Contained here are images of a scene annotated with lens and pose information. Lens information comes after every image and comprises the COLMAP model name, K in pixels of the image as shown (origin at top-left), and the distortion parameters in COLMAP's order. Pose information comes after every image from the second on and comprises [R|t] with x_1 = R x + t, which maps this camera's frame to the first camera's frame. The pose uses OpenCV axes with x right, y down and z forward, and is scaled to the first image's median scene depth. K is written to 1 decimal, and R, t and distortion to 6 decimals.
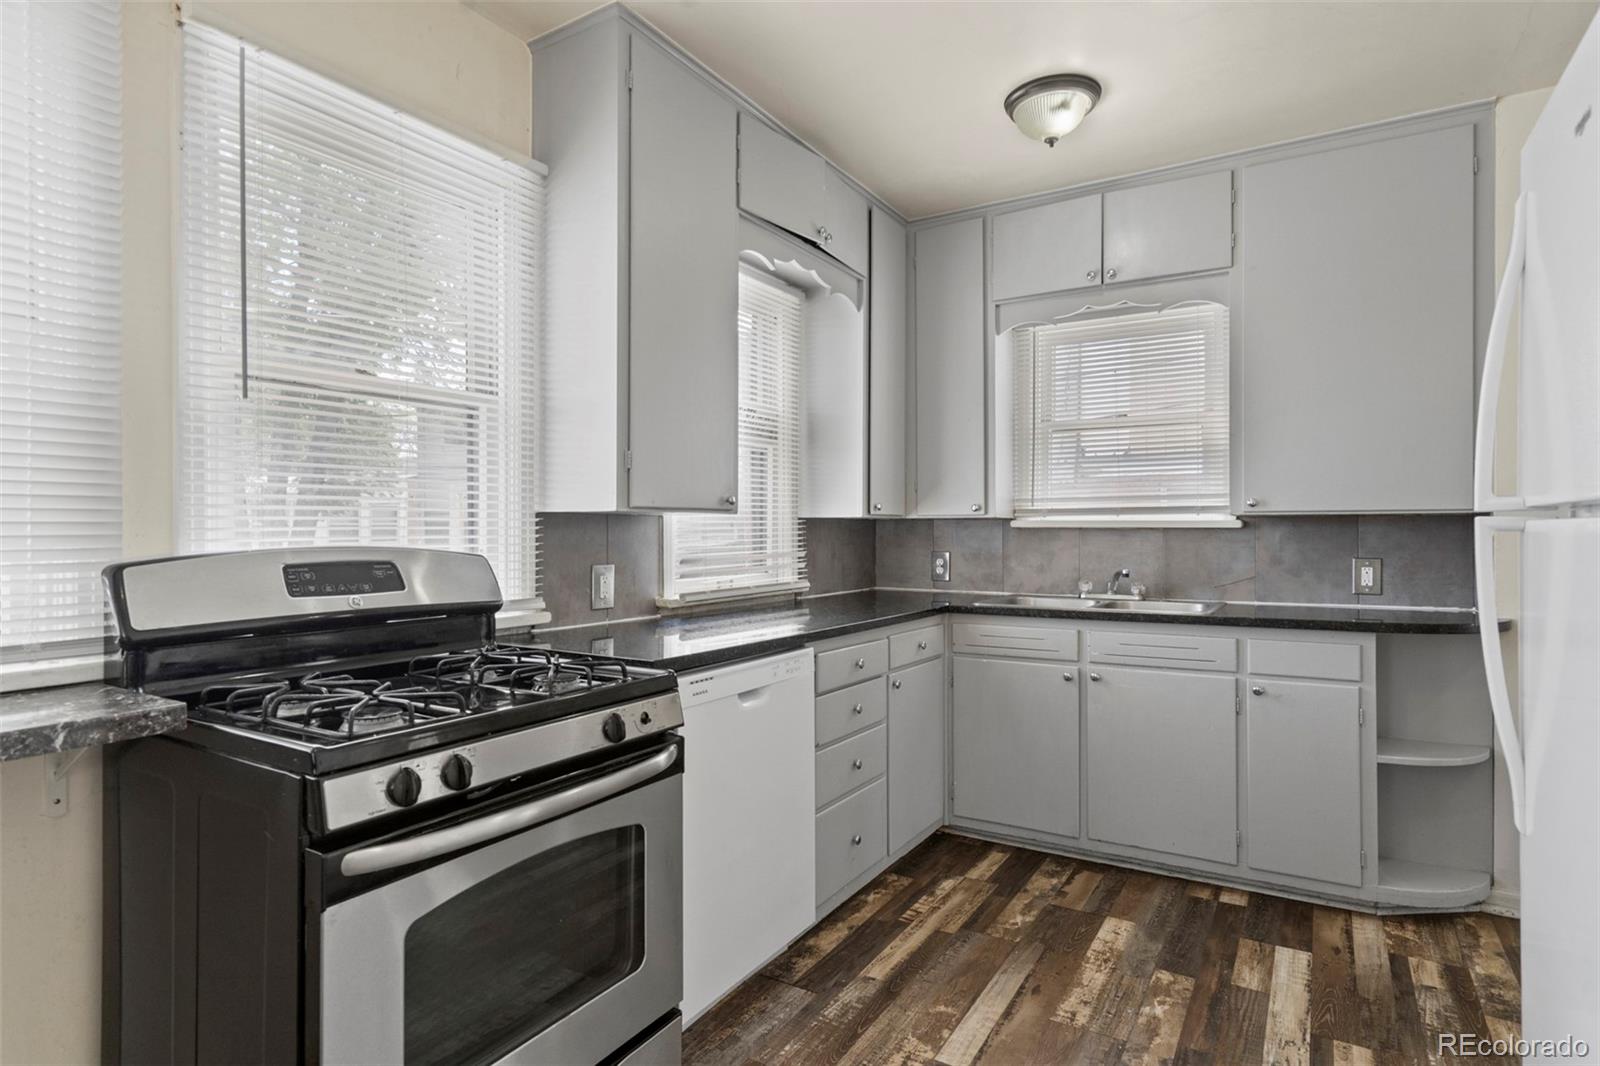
lens RADIAL K [[860.8, 0, 790.6], [0, 860.8, 530.0], [0, 0, 1]] dist [-0.003547, -0.000566]
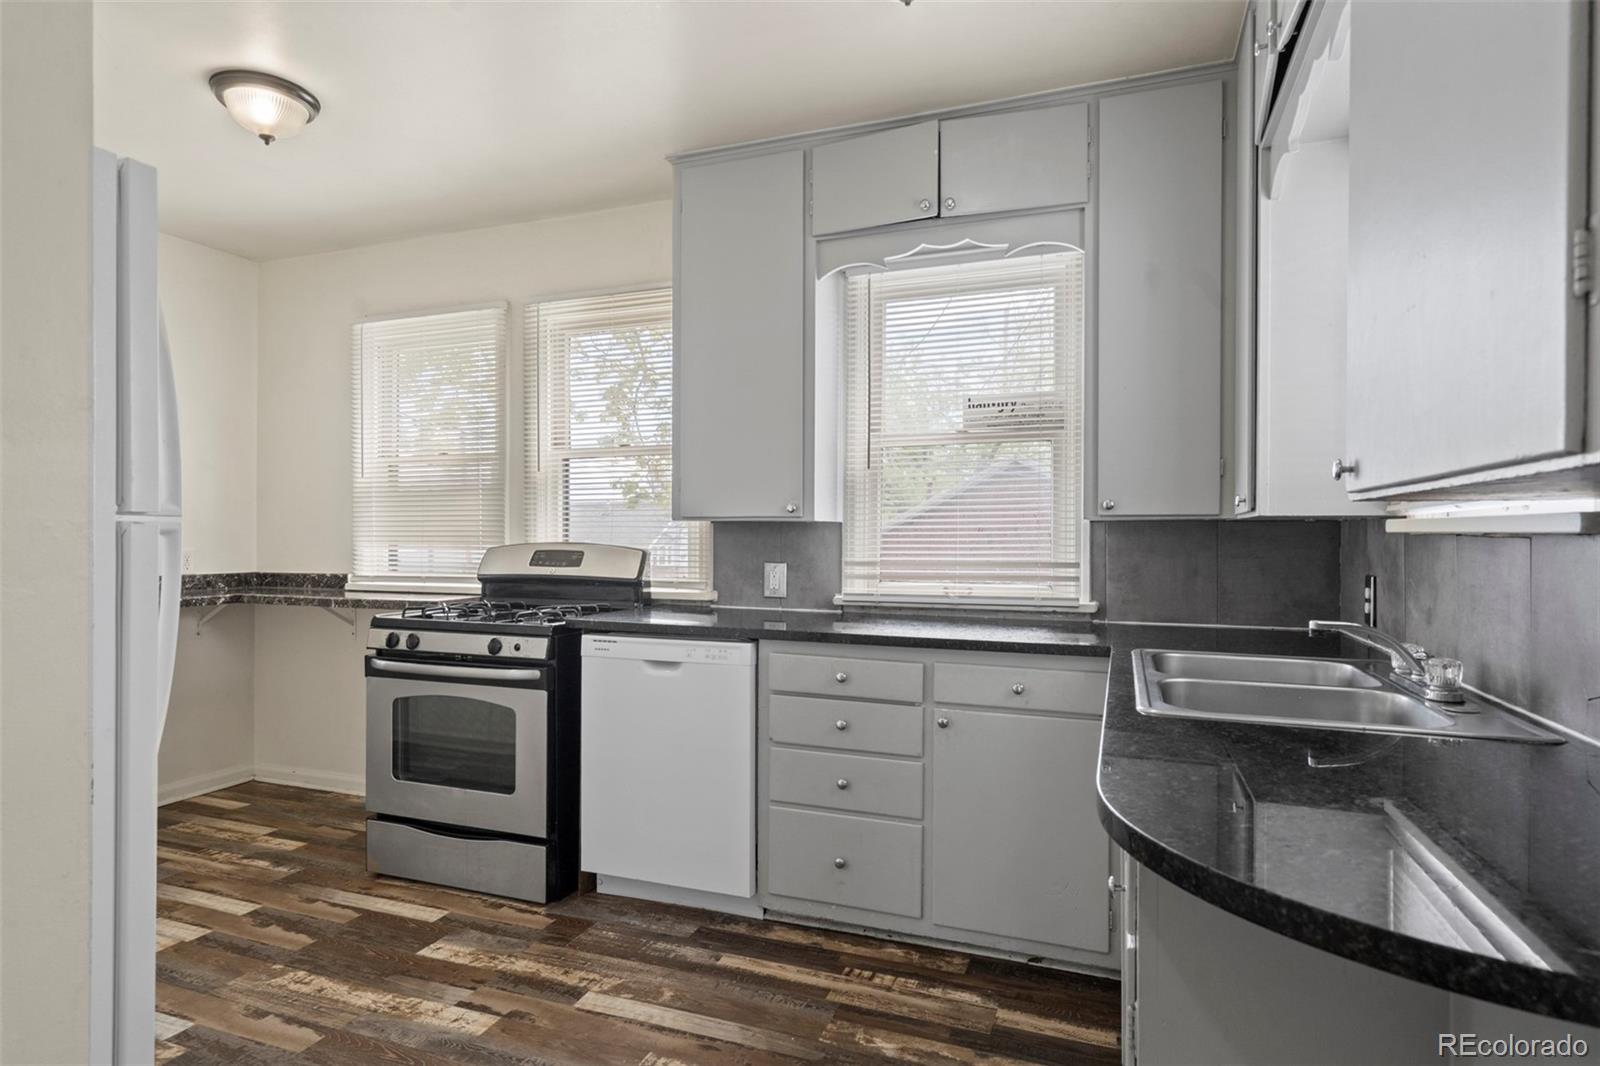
lens RADIAL K [[860.8, 0, 790.6], [0, 860.8, 530.0], [0, 0, 1]] dist [-0.003547, -0.000566]
pose [[0.186763, -0.000802, -0.982405, 1.067339], [-0.002801, 0.999995, -0.001349, -0.005176], [0.982401, 0.003003, 0.186760, 0.823443]]
